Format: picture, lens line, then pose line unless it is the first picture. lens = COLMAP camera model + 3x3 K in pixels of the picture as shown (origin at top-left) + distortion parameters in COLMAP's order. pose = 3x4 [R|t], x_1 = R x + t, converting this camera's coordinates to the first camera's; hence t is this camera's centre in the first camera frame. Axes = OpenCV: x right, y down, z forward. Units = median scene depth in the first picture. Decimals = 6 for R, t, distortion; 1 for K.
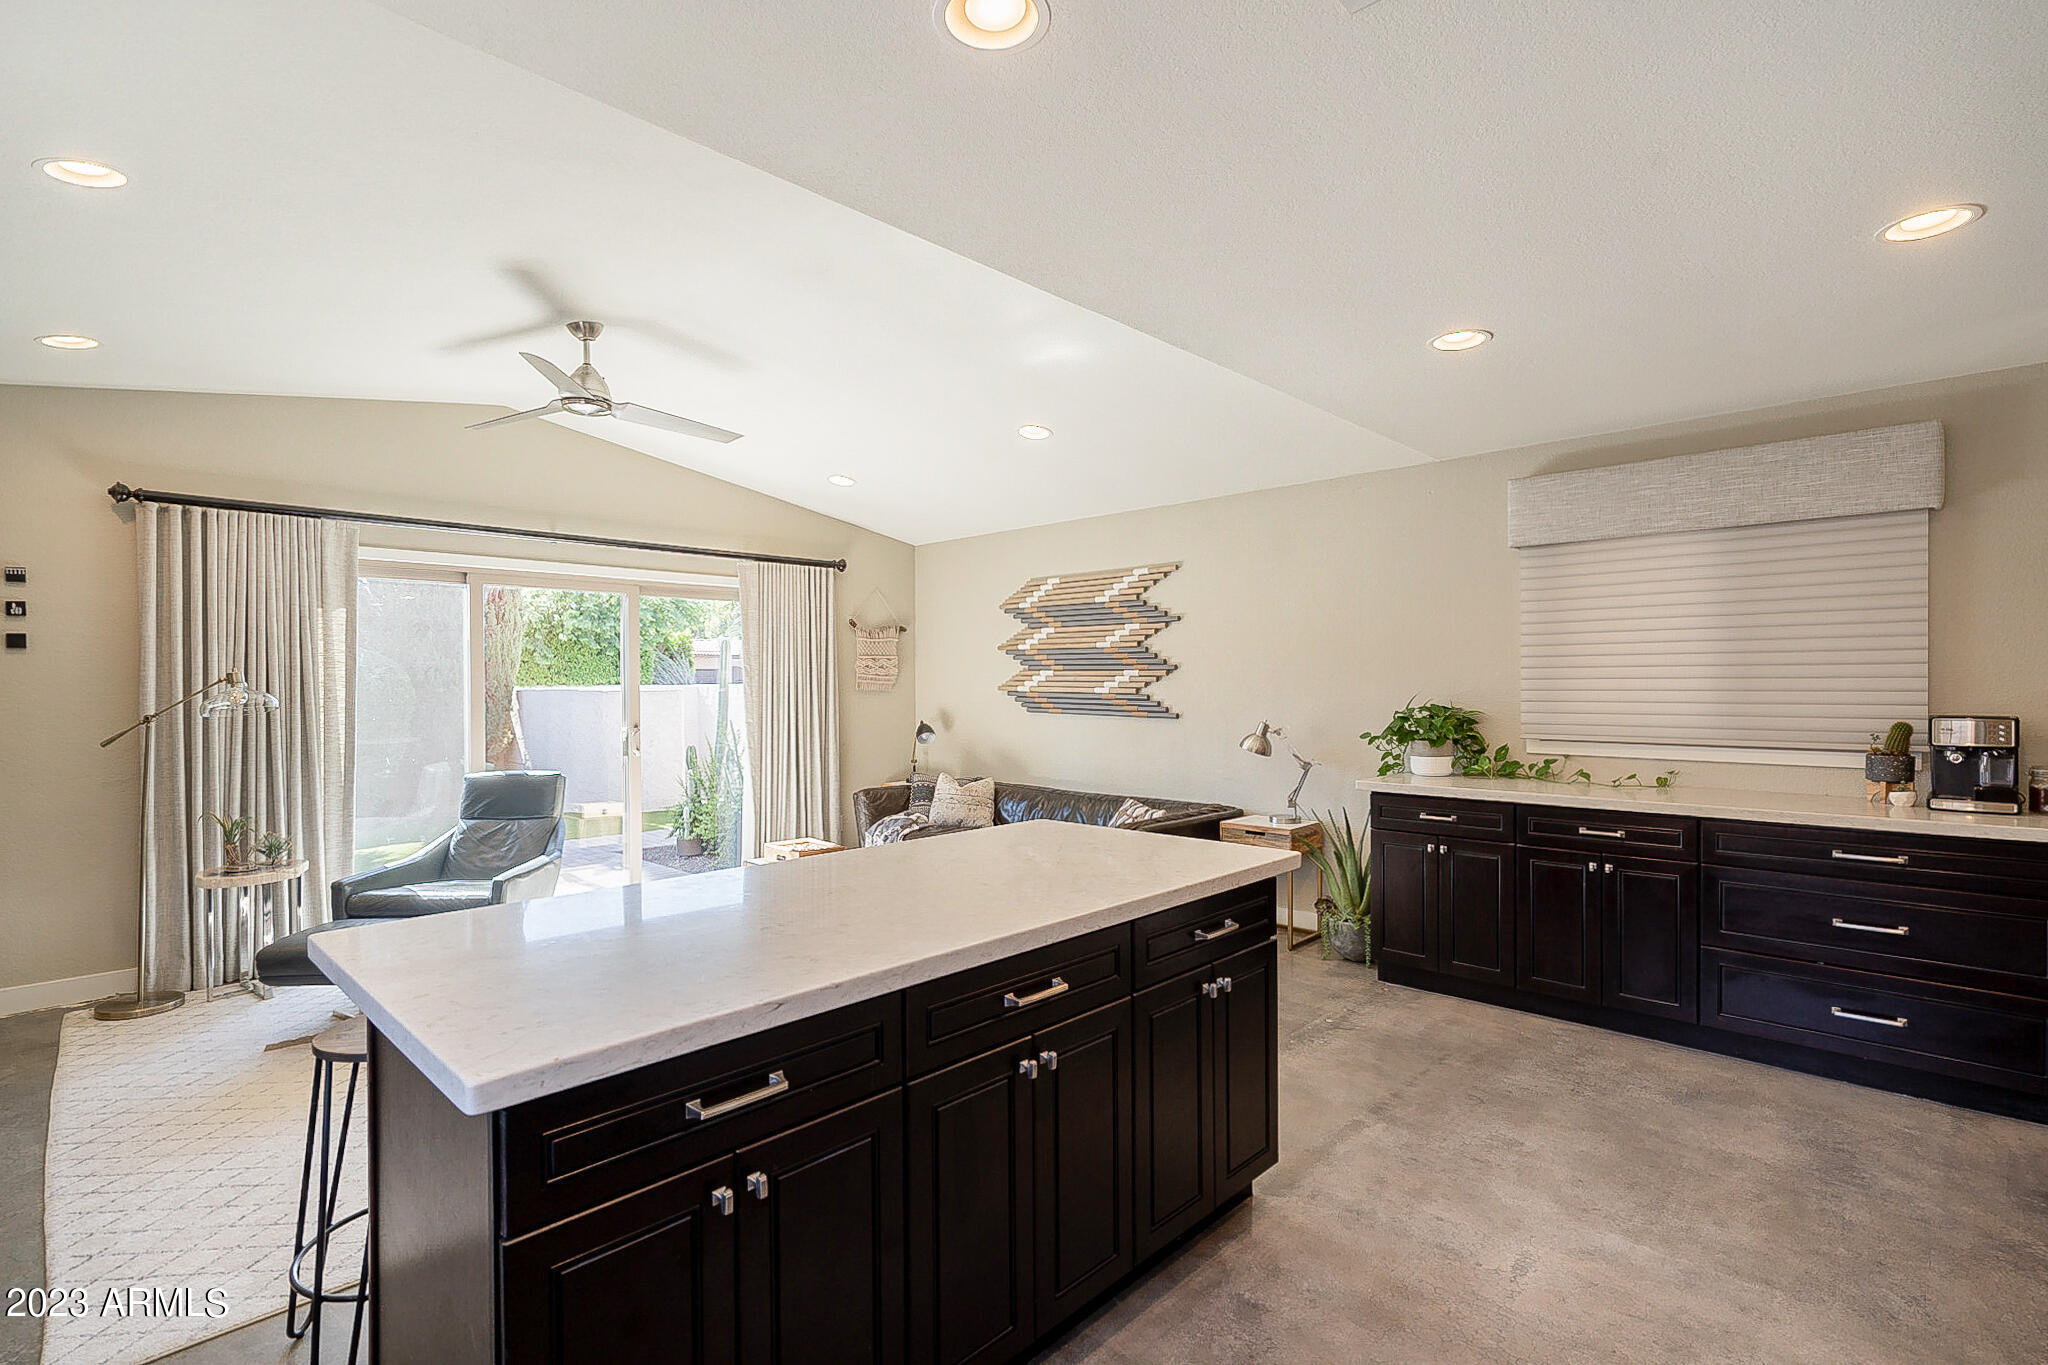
lens RADIAL K [[950.2, 0, 1032.0], [0, 950.2, 691.5], [0, 0, 1]] dist [-0.000732, 0.000079]
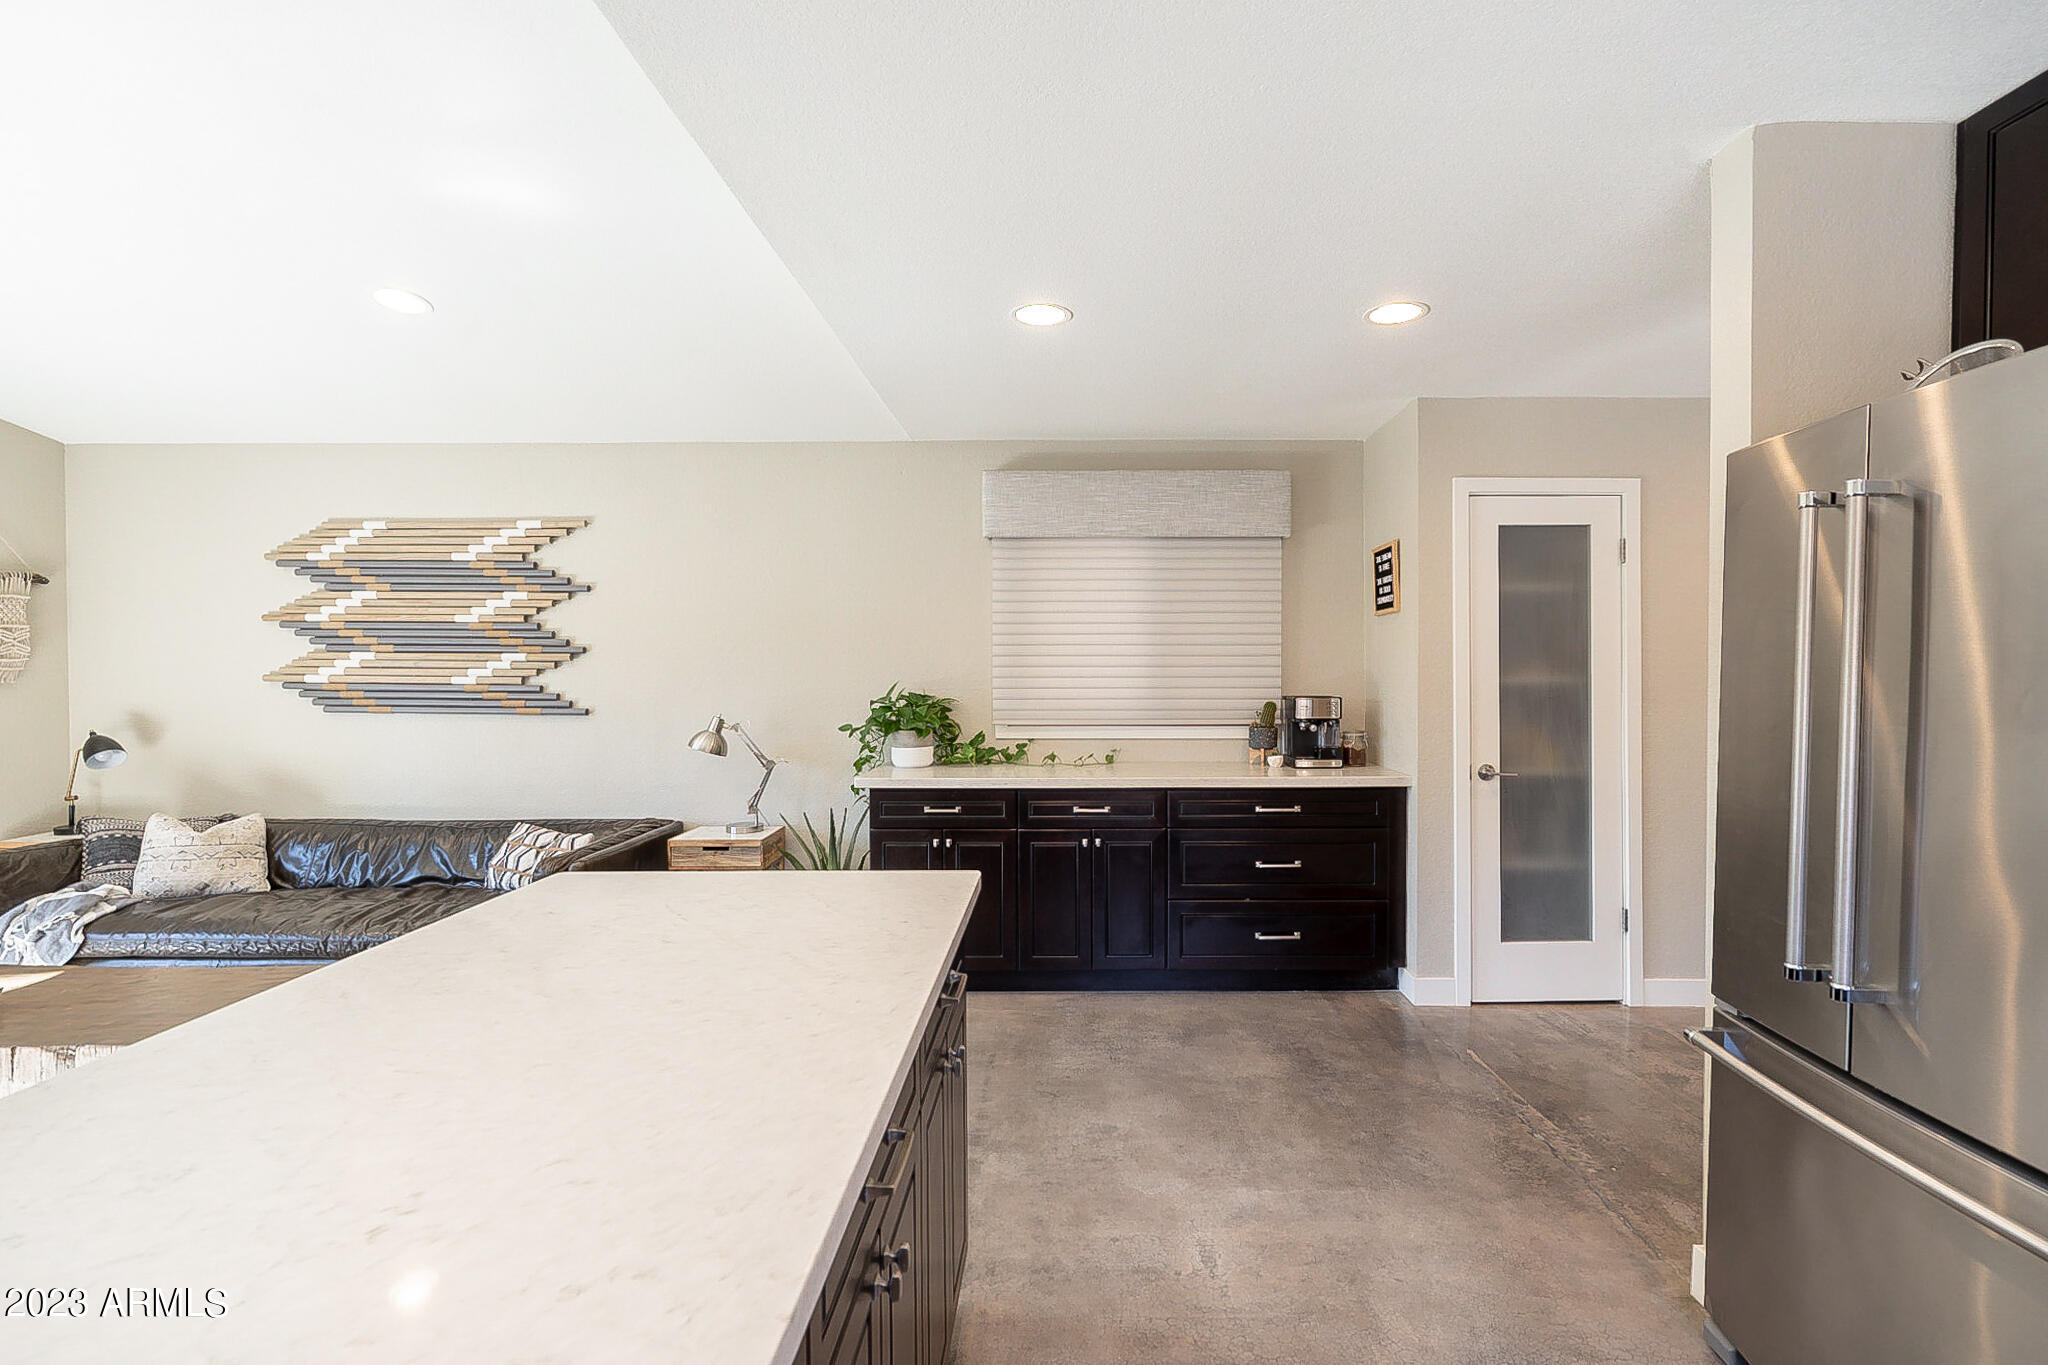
lens RADIAL K [[967.5, 0, 1077.4], [0, 967.5, 680.2], [0, 0, 1]] dist [-0.002831, 0.000635]
pose [[0.723623, -0.005124, 0.690176, -0.134858], [0.005130, 0.999985, 0.002045, -0.000358], [-0.690176, 0.002061, 0.723638, 0.175636]]
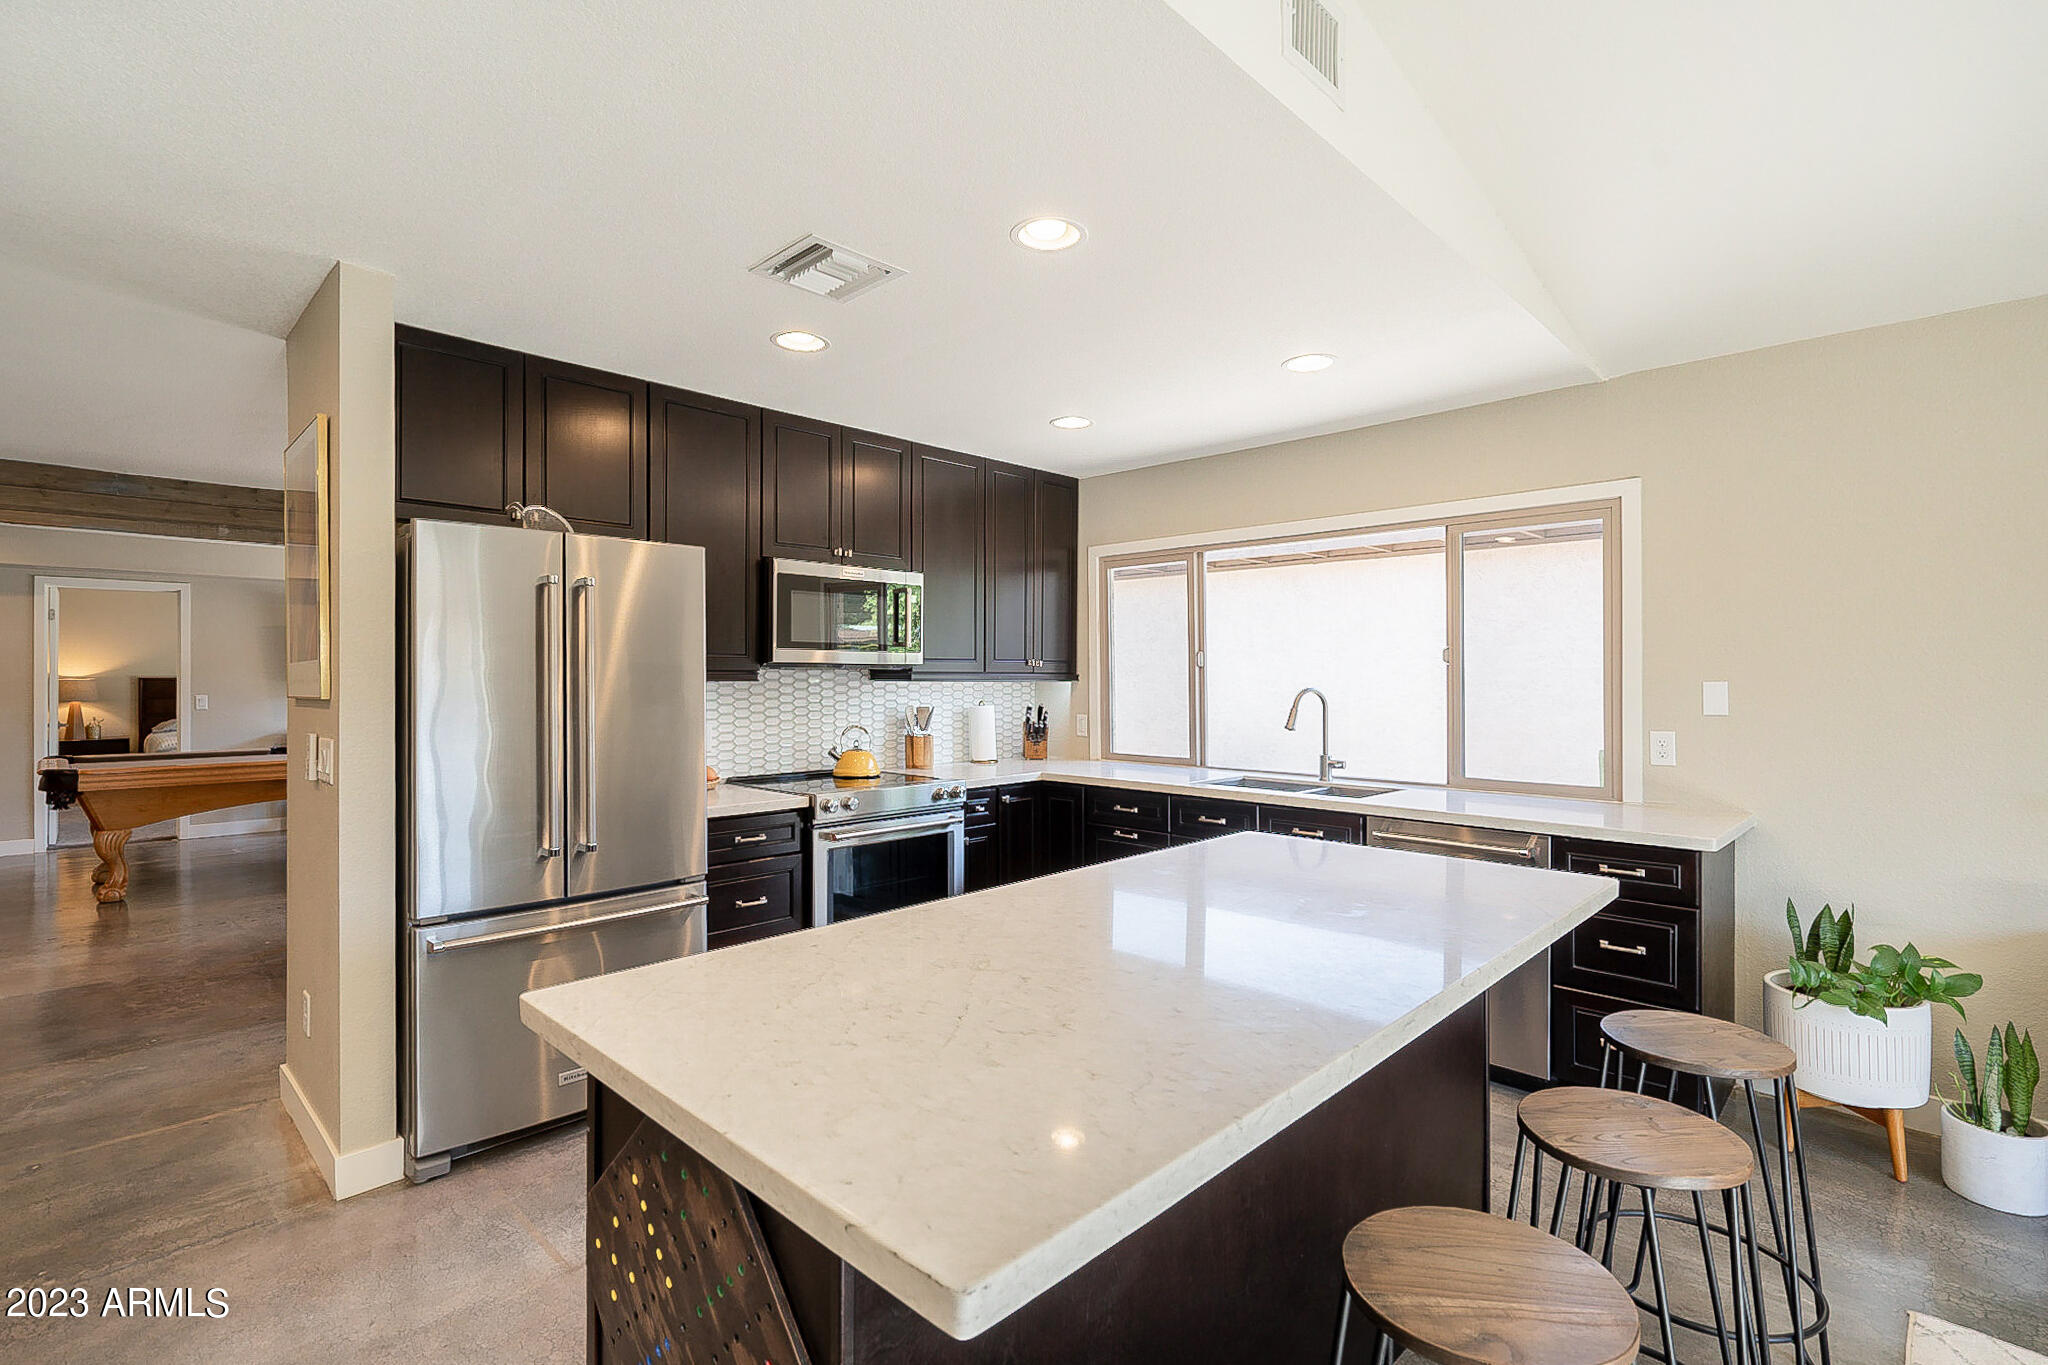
lens RADIAL K [[950.1, 0, 1026.8], [0, 950.1, 675.4], [0, 0, 1]] dist [-0.001650, -0.000006]
pose [[-0.999920, 0.004958, 0.011598, -0.004986], [0.005104, 0.999908, 0.012590, -0.008655], [-0.011535, 0.012648, -0.999853, 0.846801]]
